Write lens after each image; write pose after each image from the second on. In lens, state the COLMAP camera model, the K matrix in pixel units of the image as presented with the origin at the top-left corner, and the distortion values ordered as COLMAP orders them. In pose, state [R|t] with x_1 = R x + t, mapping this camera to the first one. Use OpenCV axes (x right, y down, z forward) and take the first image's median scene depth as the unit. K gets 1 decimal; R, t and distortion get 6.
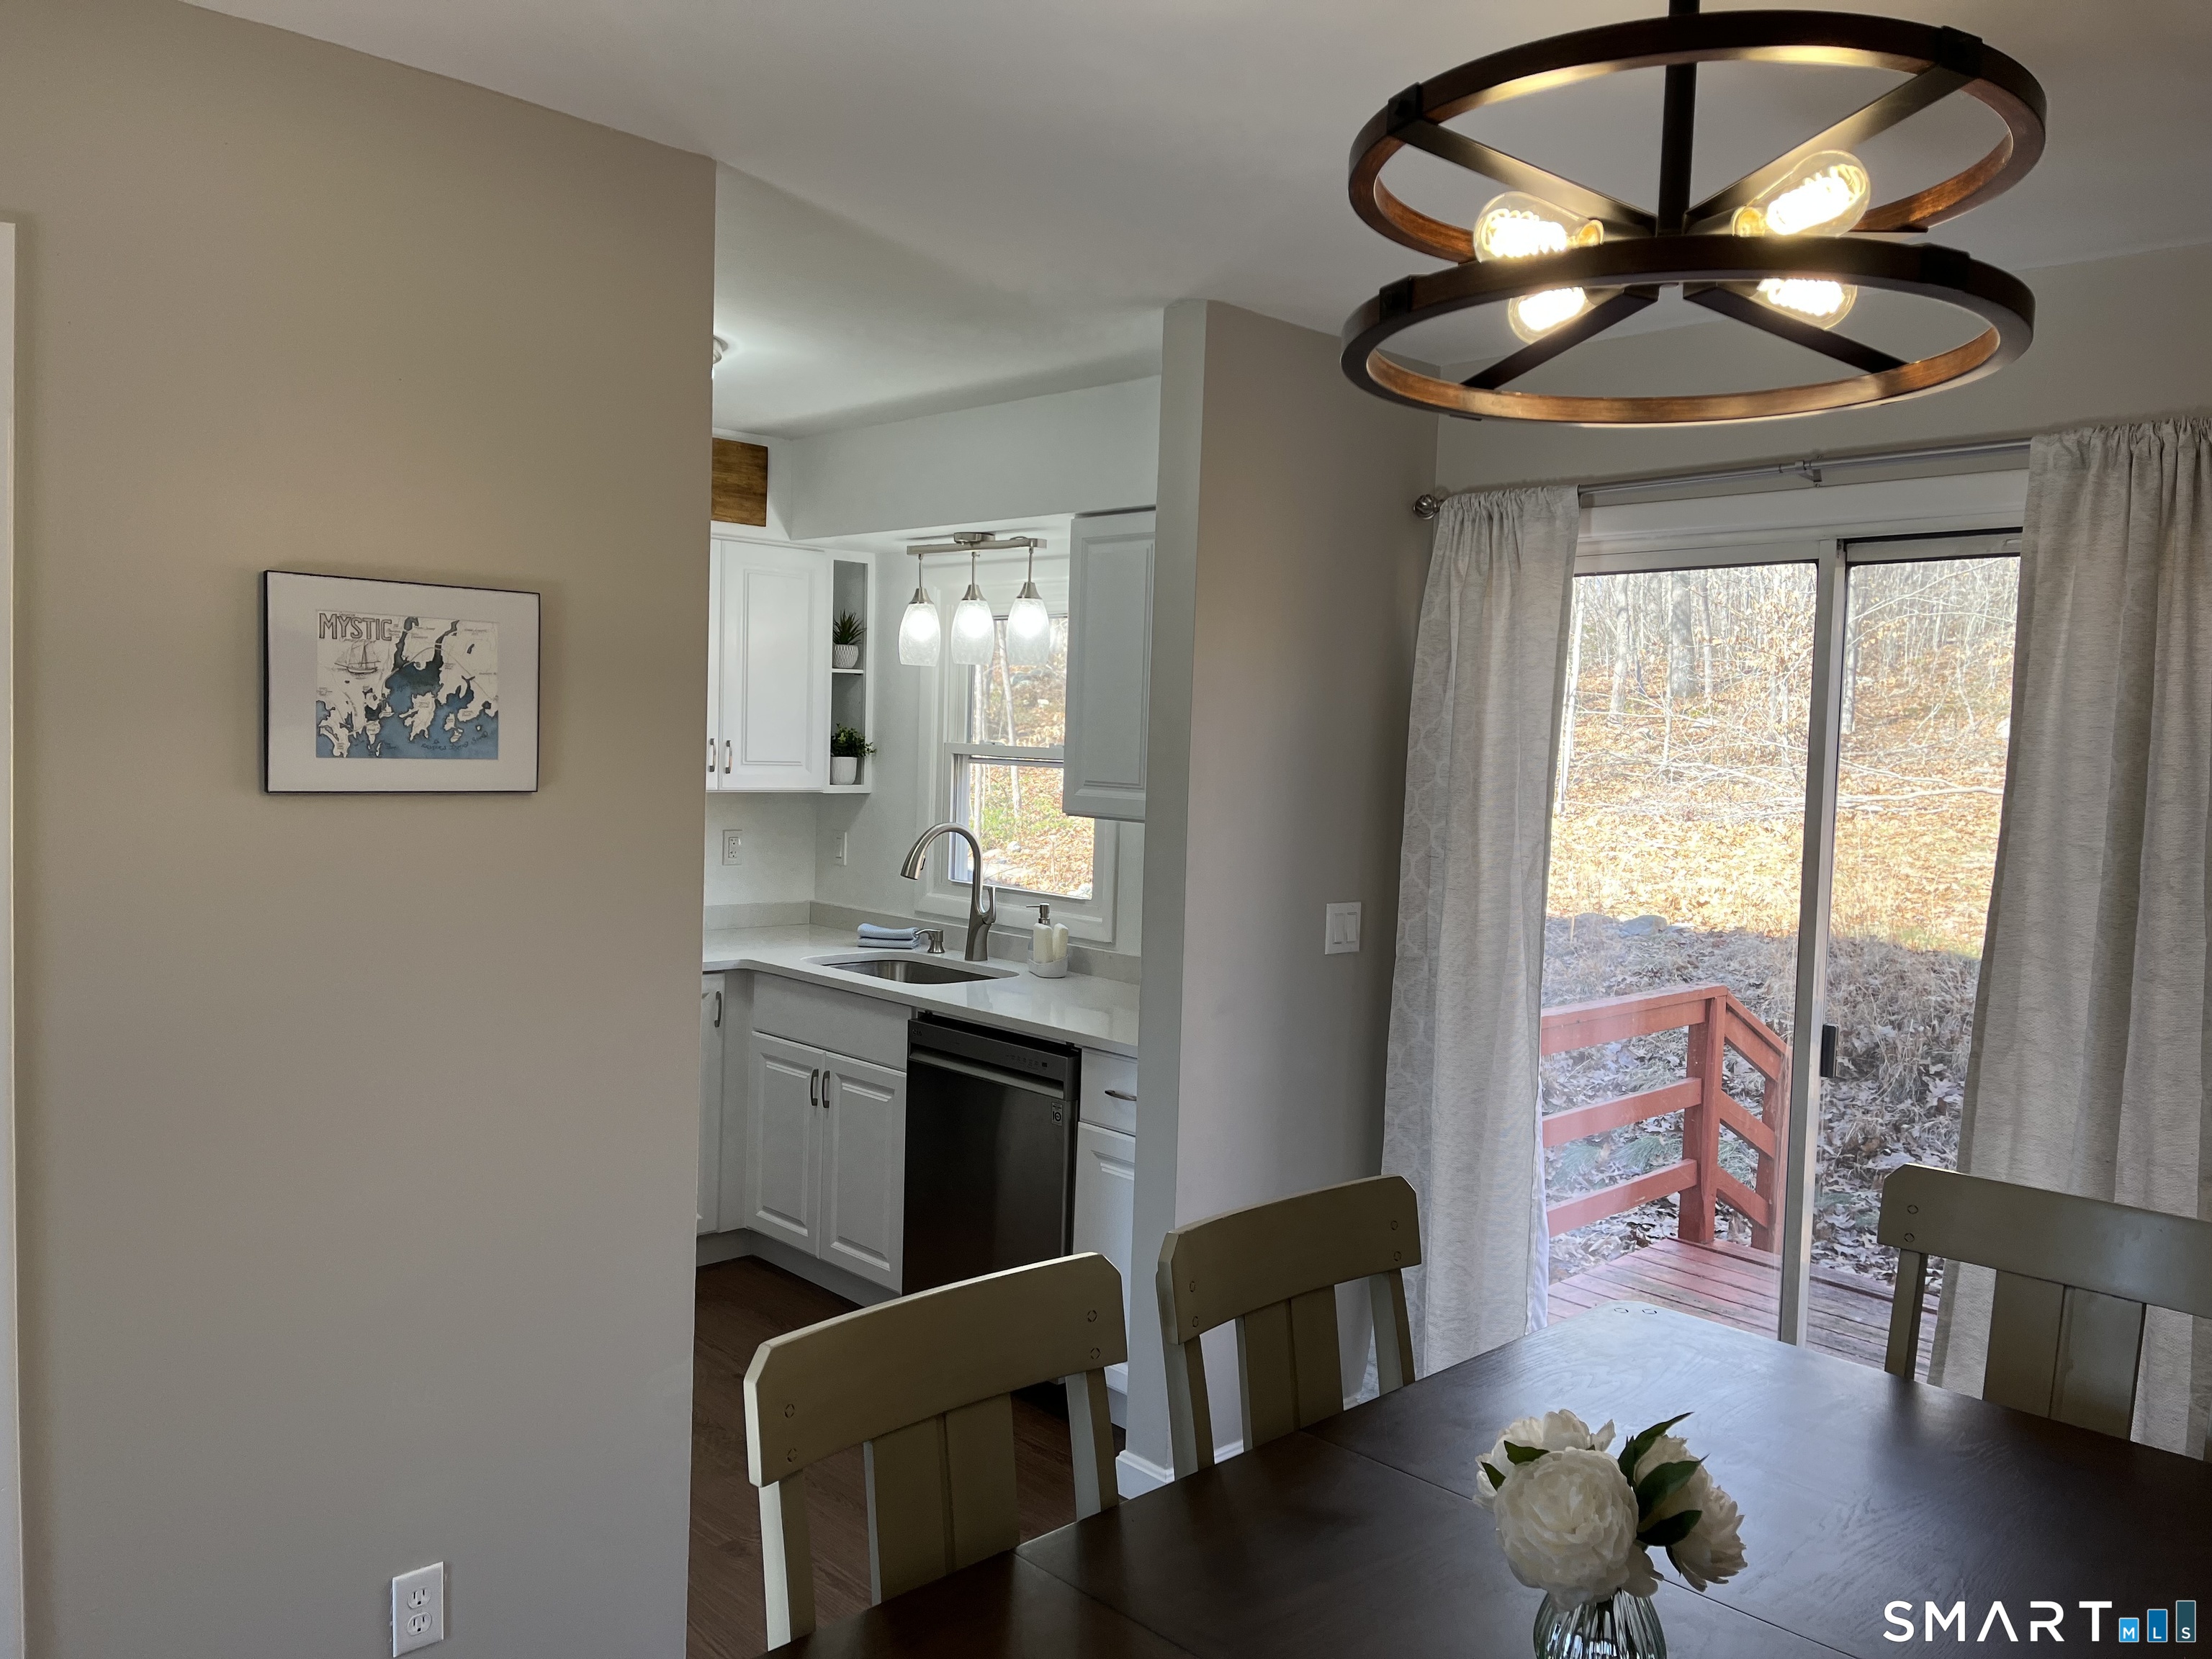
lens RADIAL K [[1676.4, 0, 1129.0], [0, 1676.4, 844.2], [0, 0, 1]] dist [0.081331, -0.106290]
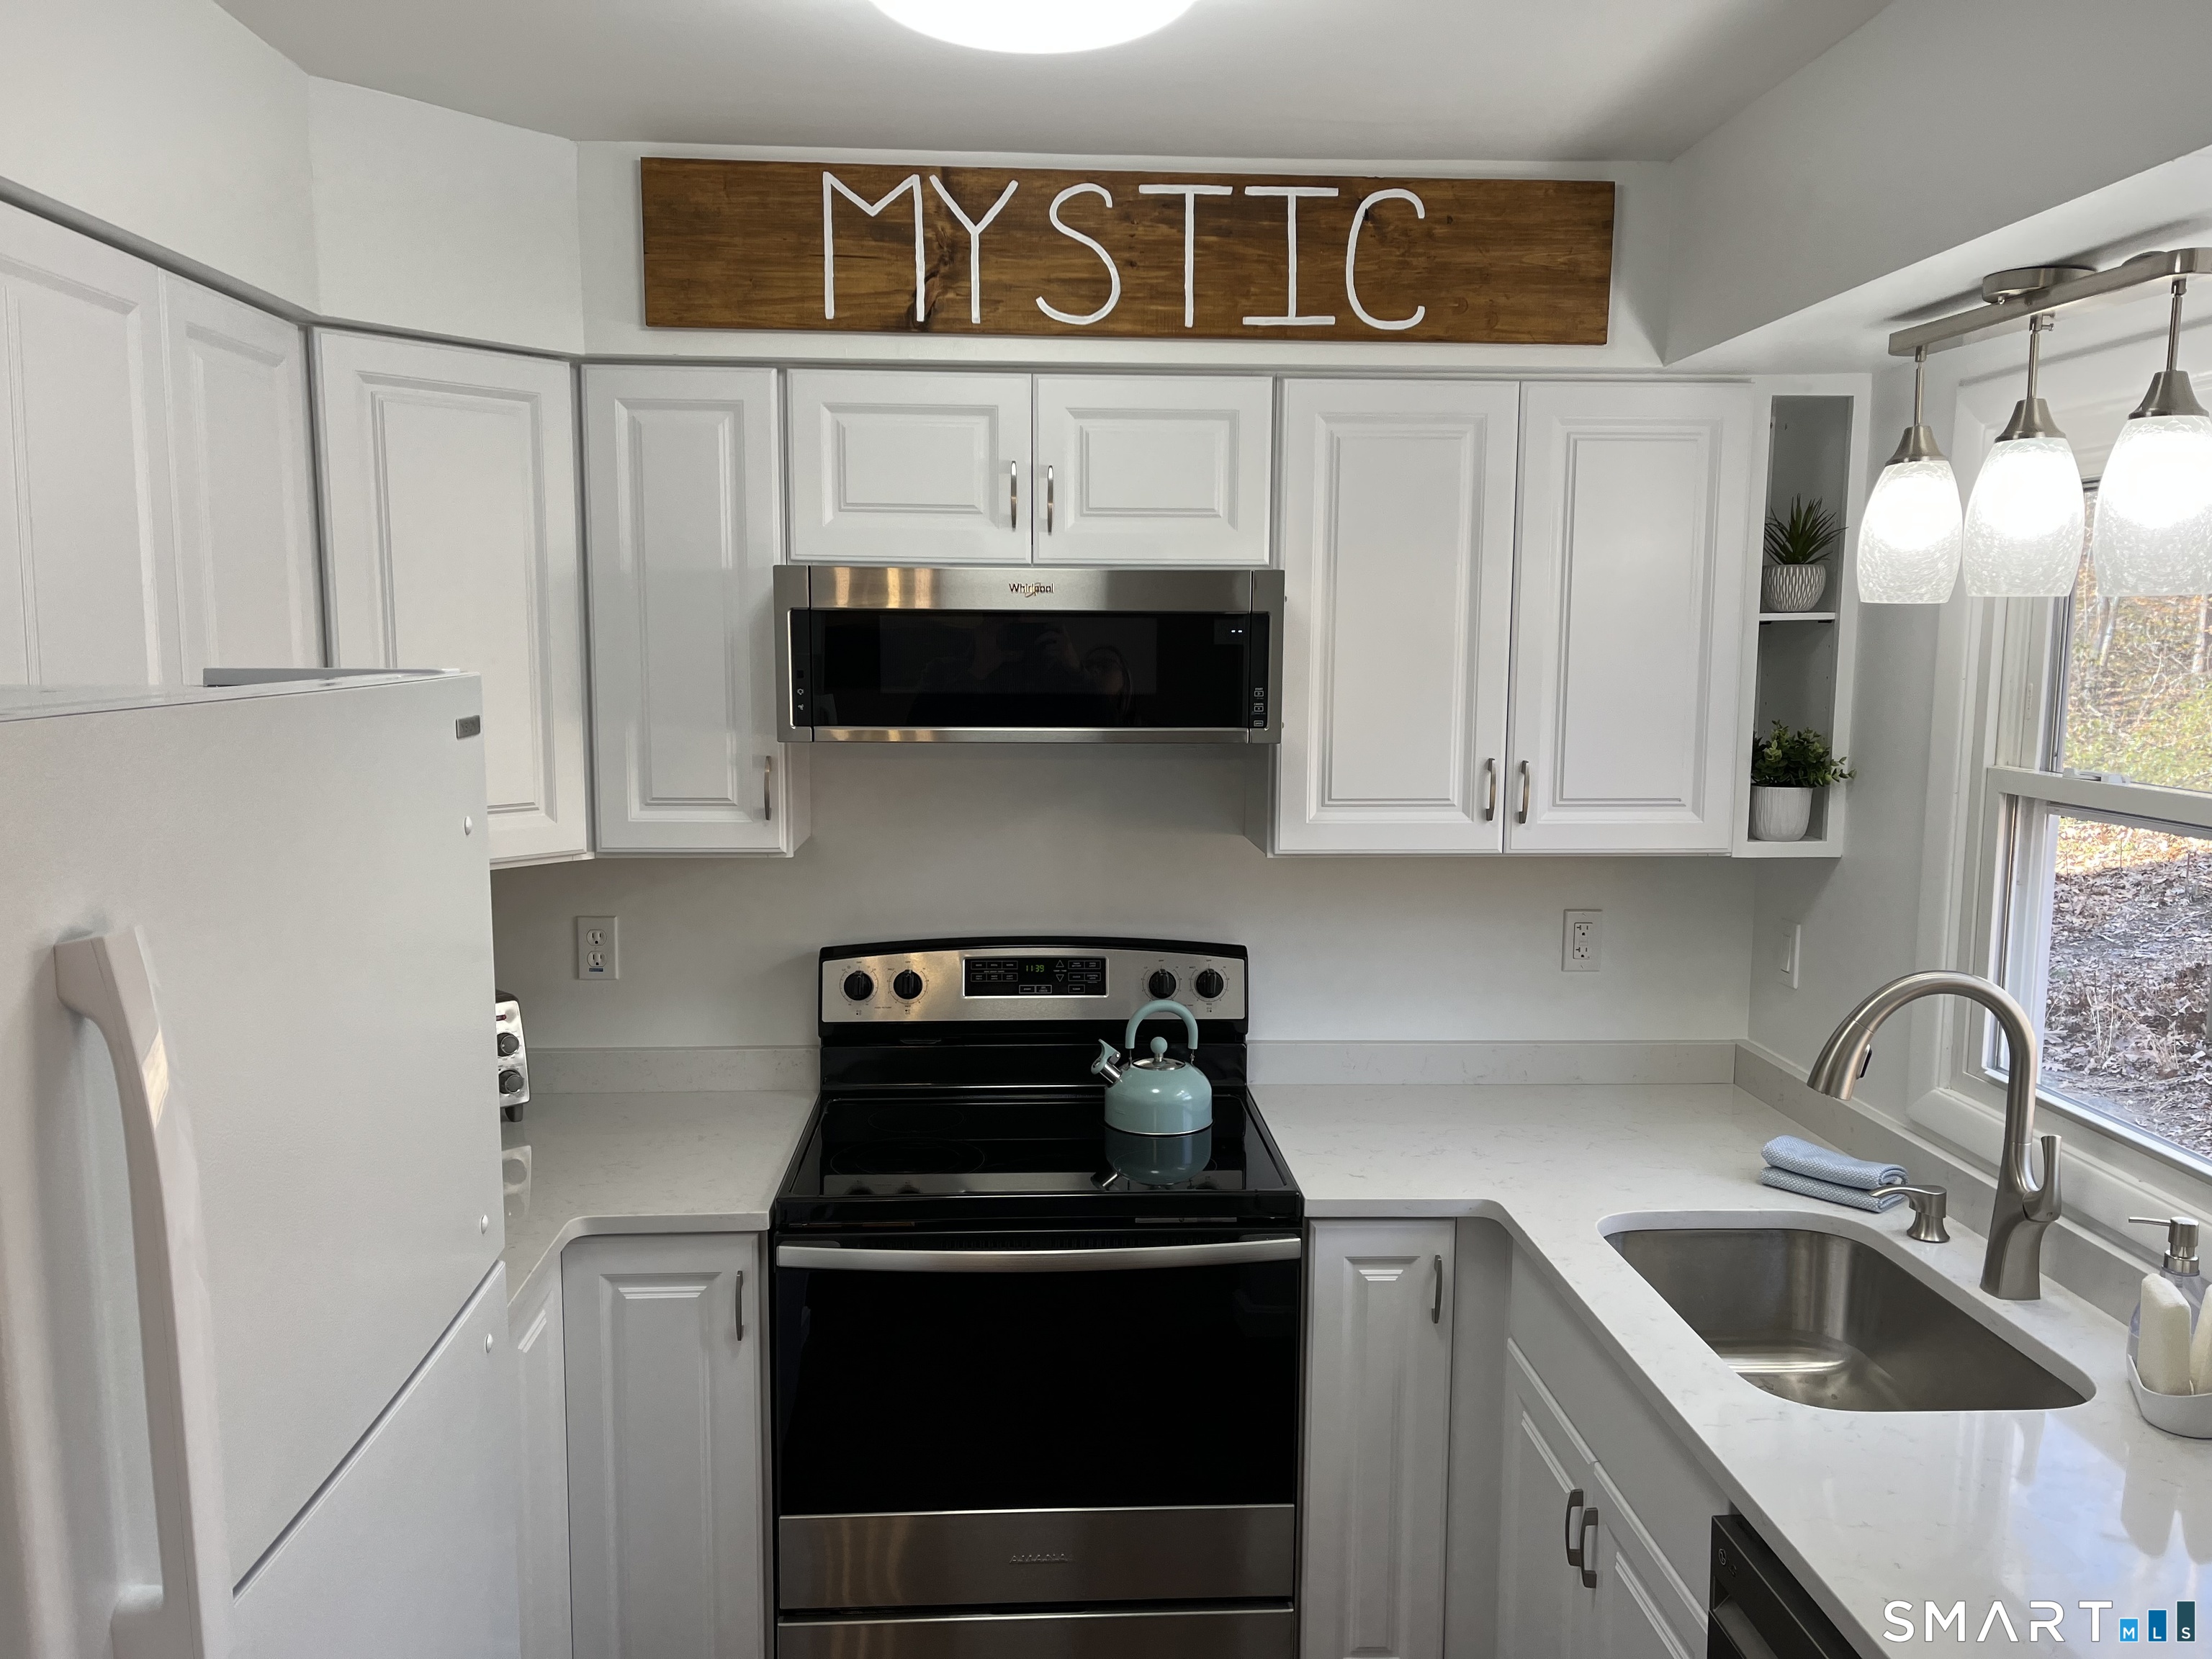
lens RADIAL K [[1676.4, 0, 1117.6], [0, 1676.4, 835.2], [0, 0, 1]] dist [0.081331, -0.106290]
pose [[0.759418, 0.047104, -0.648896, 0.011245], [-0.023319, 0.998705, 0.045207, -0.057427], [0.650185, -0.019200, 0.759533, 0.495219]]
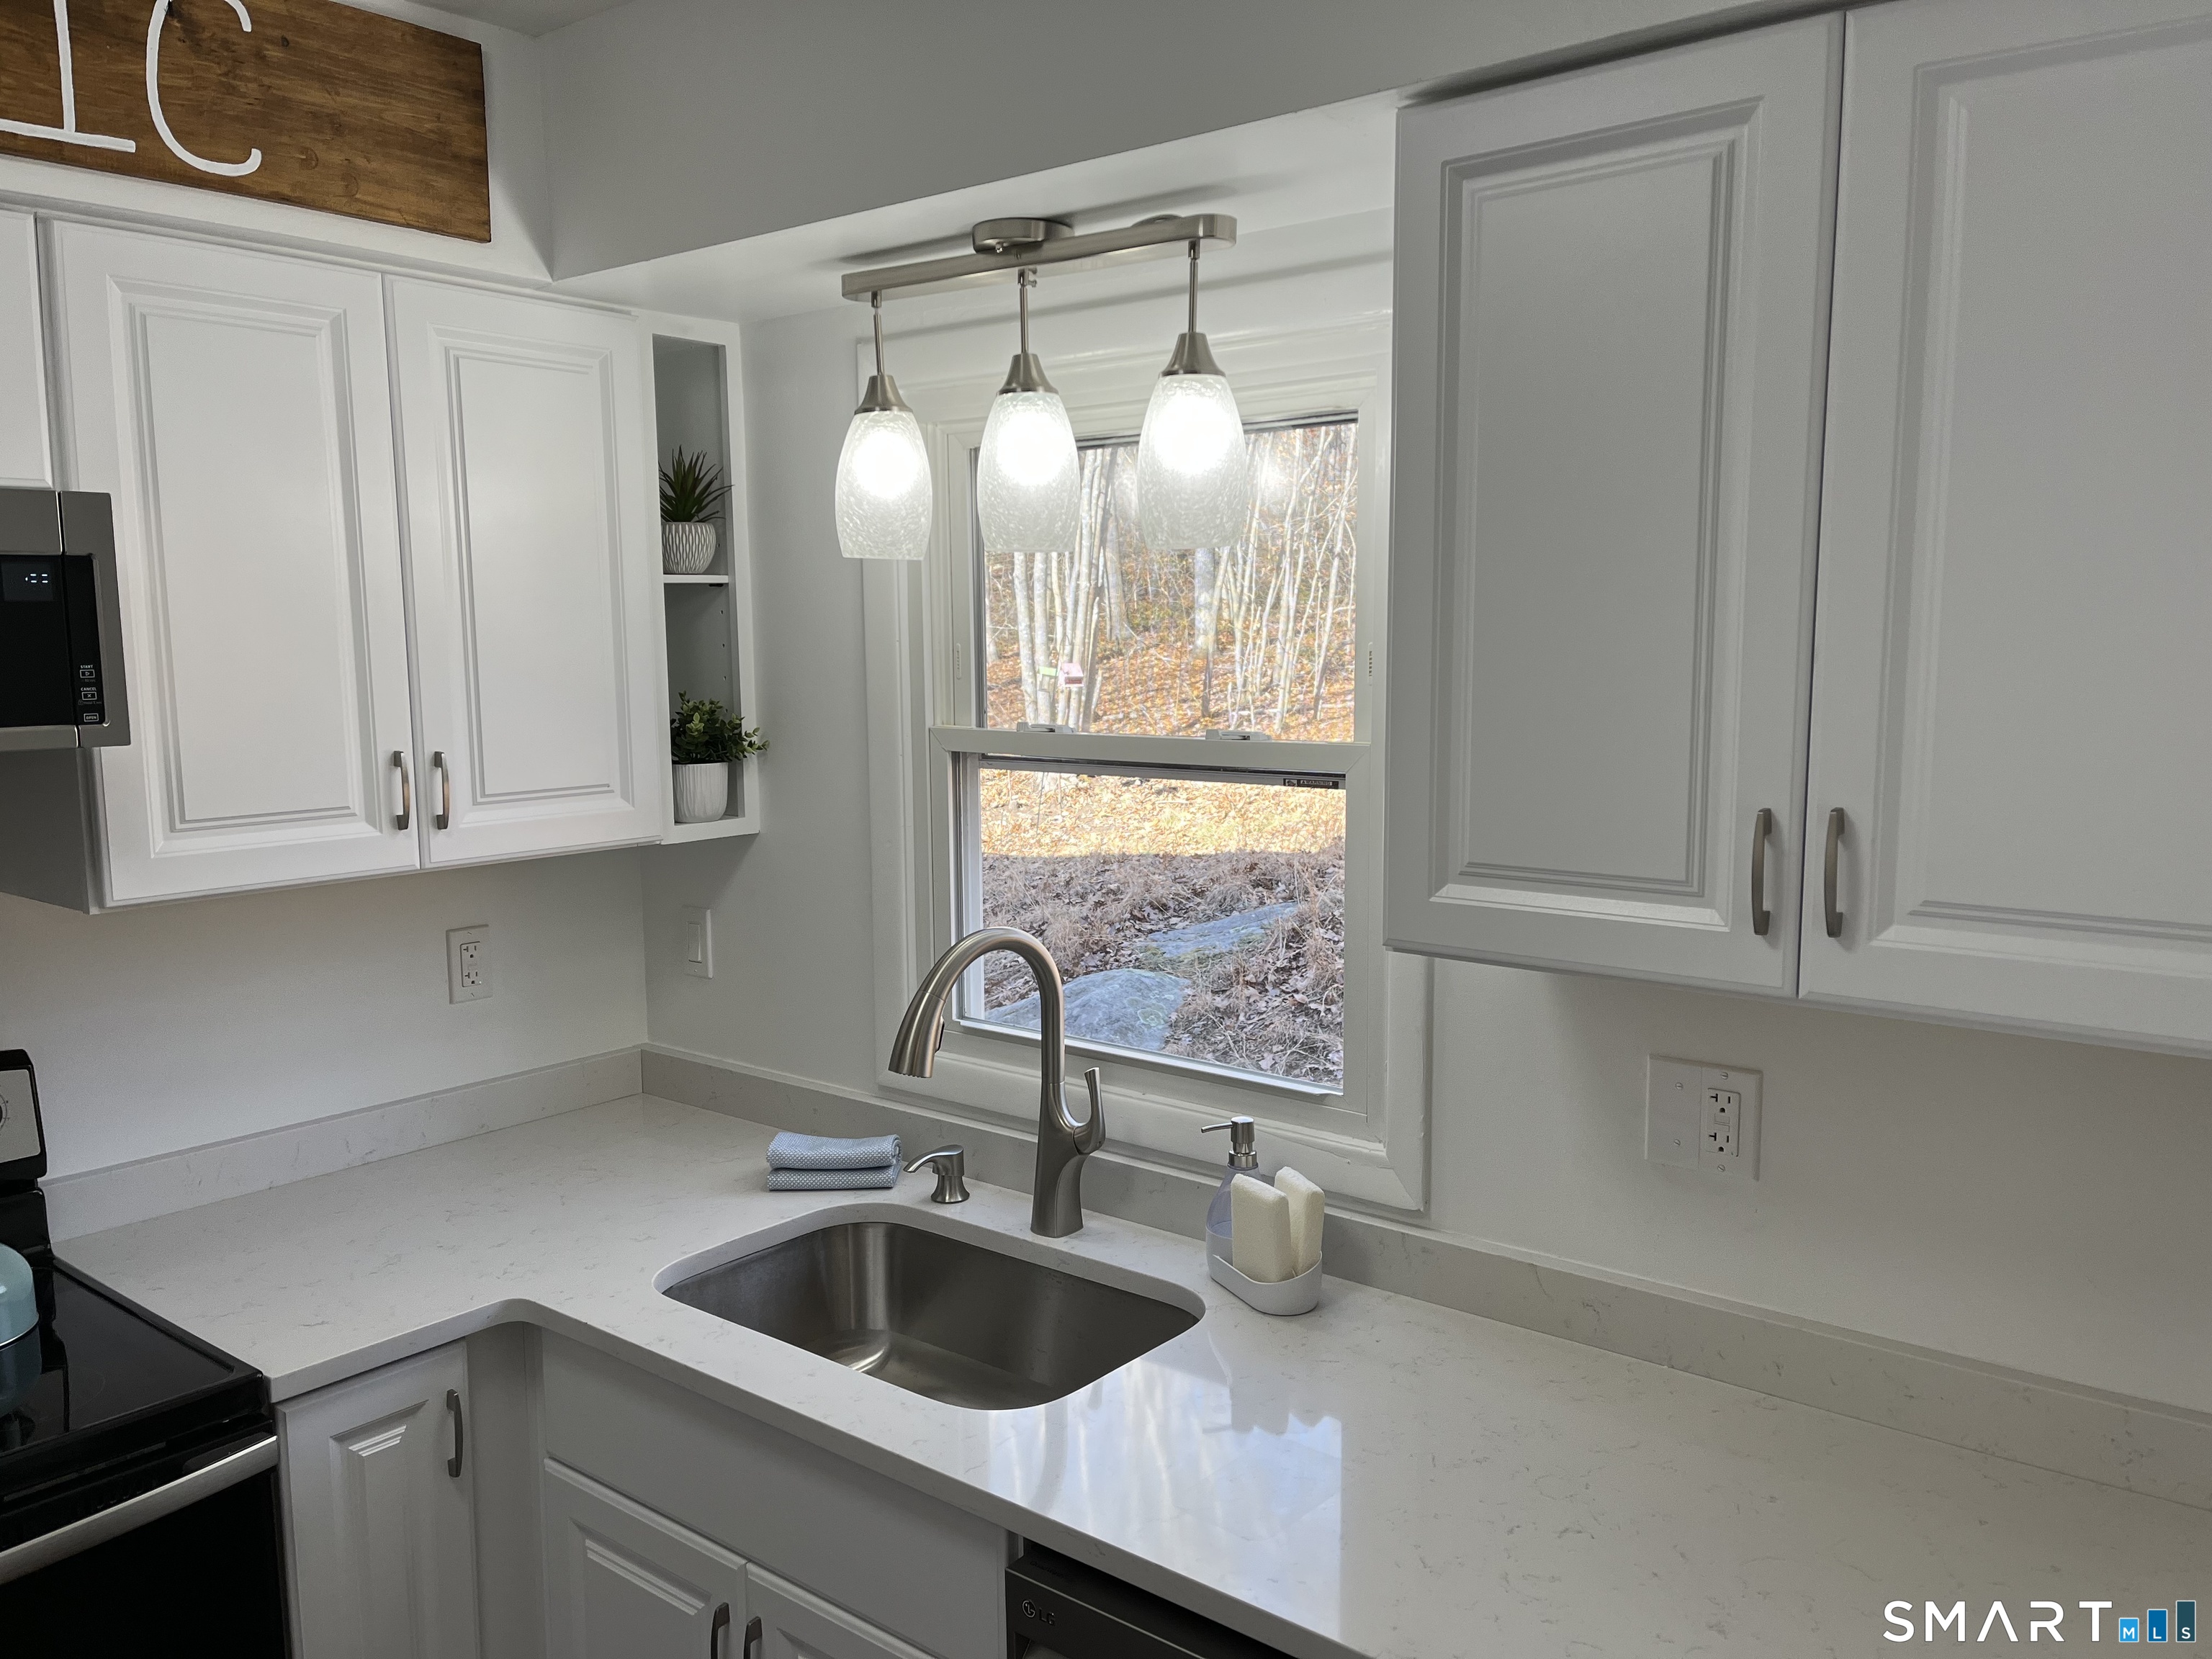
lens RADIAL K [[1676.4, 0, 1112.5], [0, 1676.4, 838.9], [0, 0, 1]] dist [0.081331, -0.106290]
pose [[0.990967, -0.057475, 0.121162, -0.117325], [0.050341, 0.996859, 0.061141, -0.055496], [-0.124295, -0.054490, 0.990748, 0.533150]]
